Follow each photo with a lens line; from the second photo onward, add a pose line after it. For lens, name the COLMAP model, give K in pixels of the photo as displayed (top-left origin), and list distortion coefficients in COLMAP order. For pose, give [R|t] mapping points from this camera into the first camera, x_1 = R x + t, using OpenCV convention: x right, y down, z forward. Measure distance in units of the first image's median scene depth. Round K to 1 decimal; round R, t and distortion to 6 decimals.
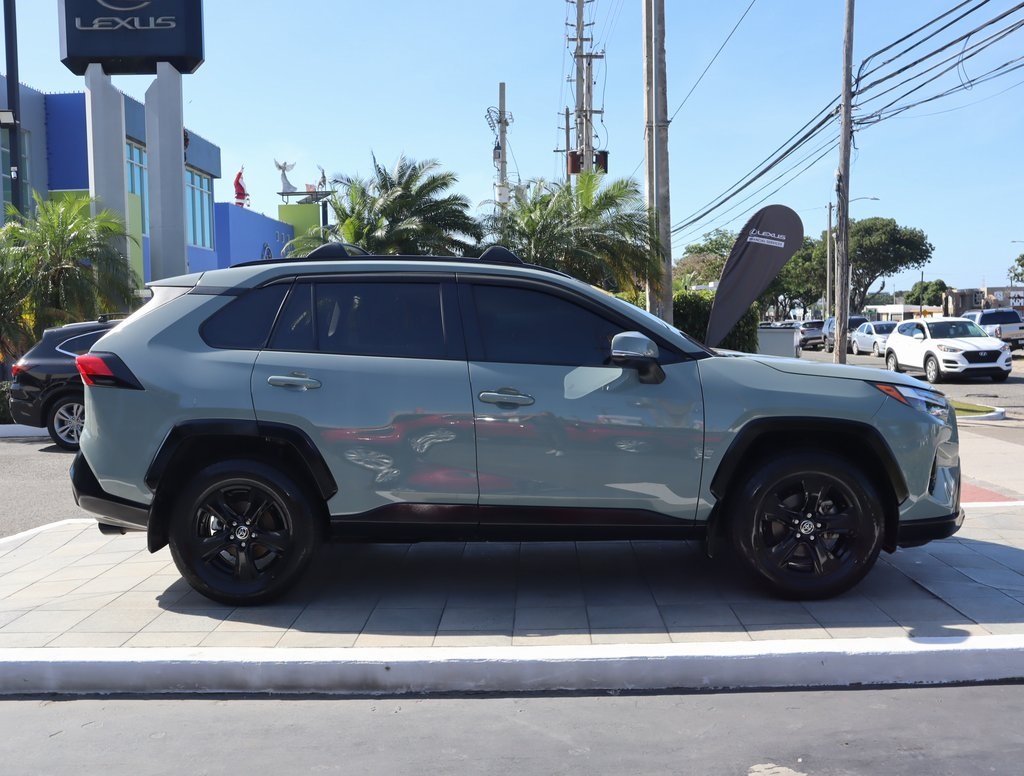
lens RADIAL K [[992.8, 0, 517.9], [0, 992.8, 385.3], [0, 0, 1]] dist [-0.090511, 0.117409]
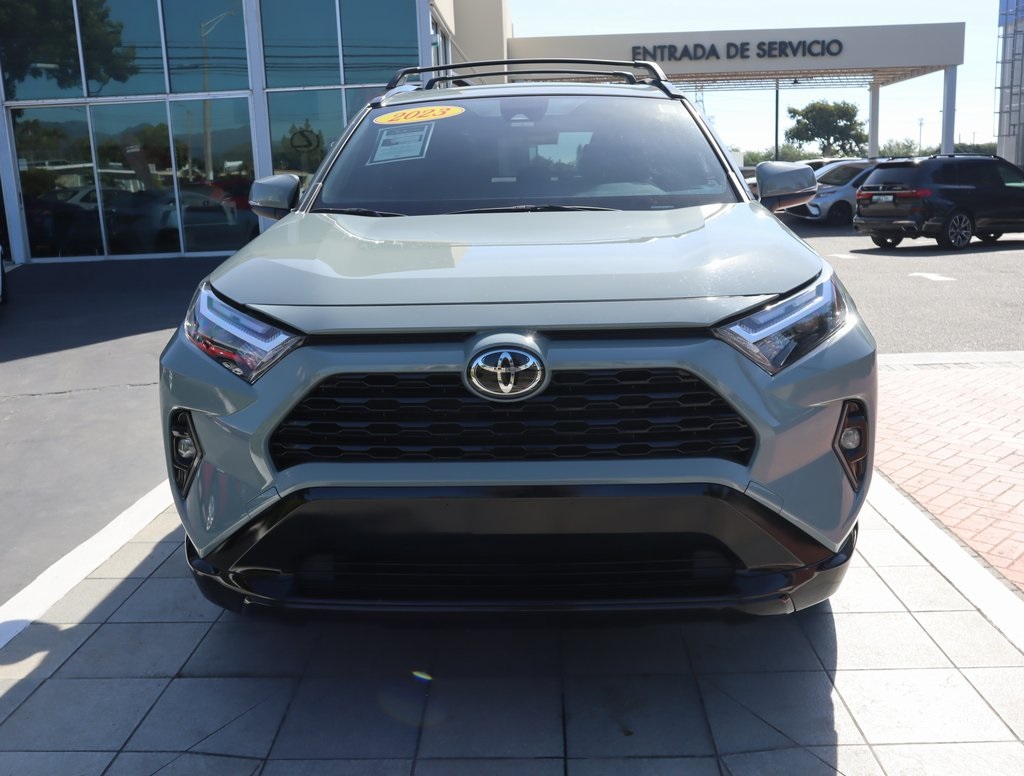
lens RADIAL K [[992.8, 0, 517.9], [0, 992.8, 385.3], [0, 0, 1]] dist [-0.090511, 0.117409]
pose [[-0.015790, 0.220304, -0.975304, 0.919924], [-0.030580, 0.974862, 0.220699, -0.069609], [0.999408, 0.033310, -0.008656, 1.183004]]
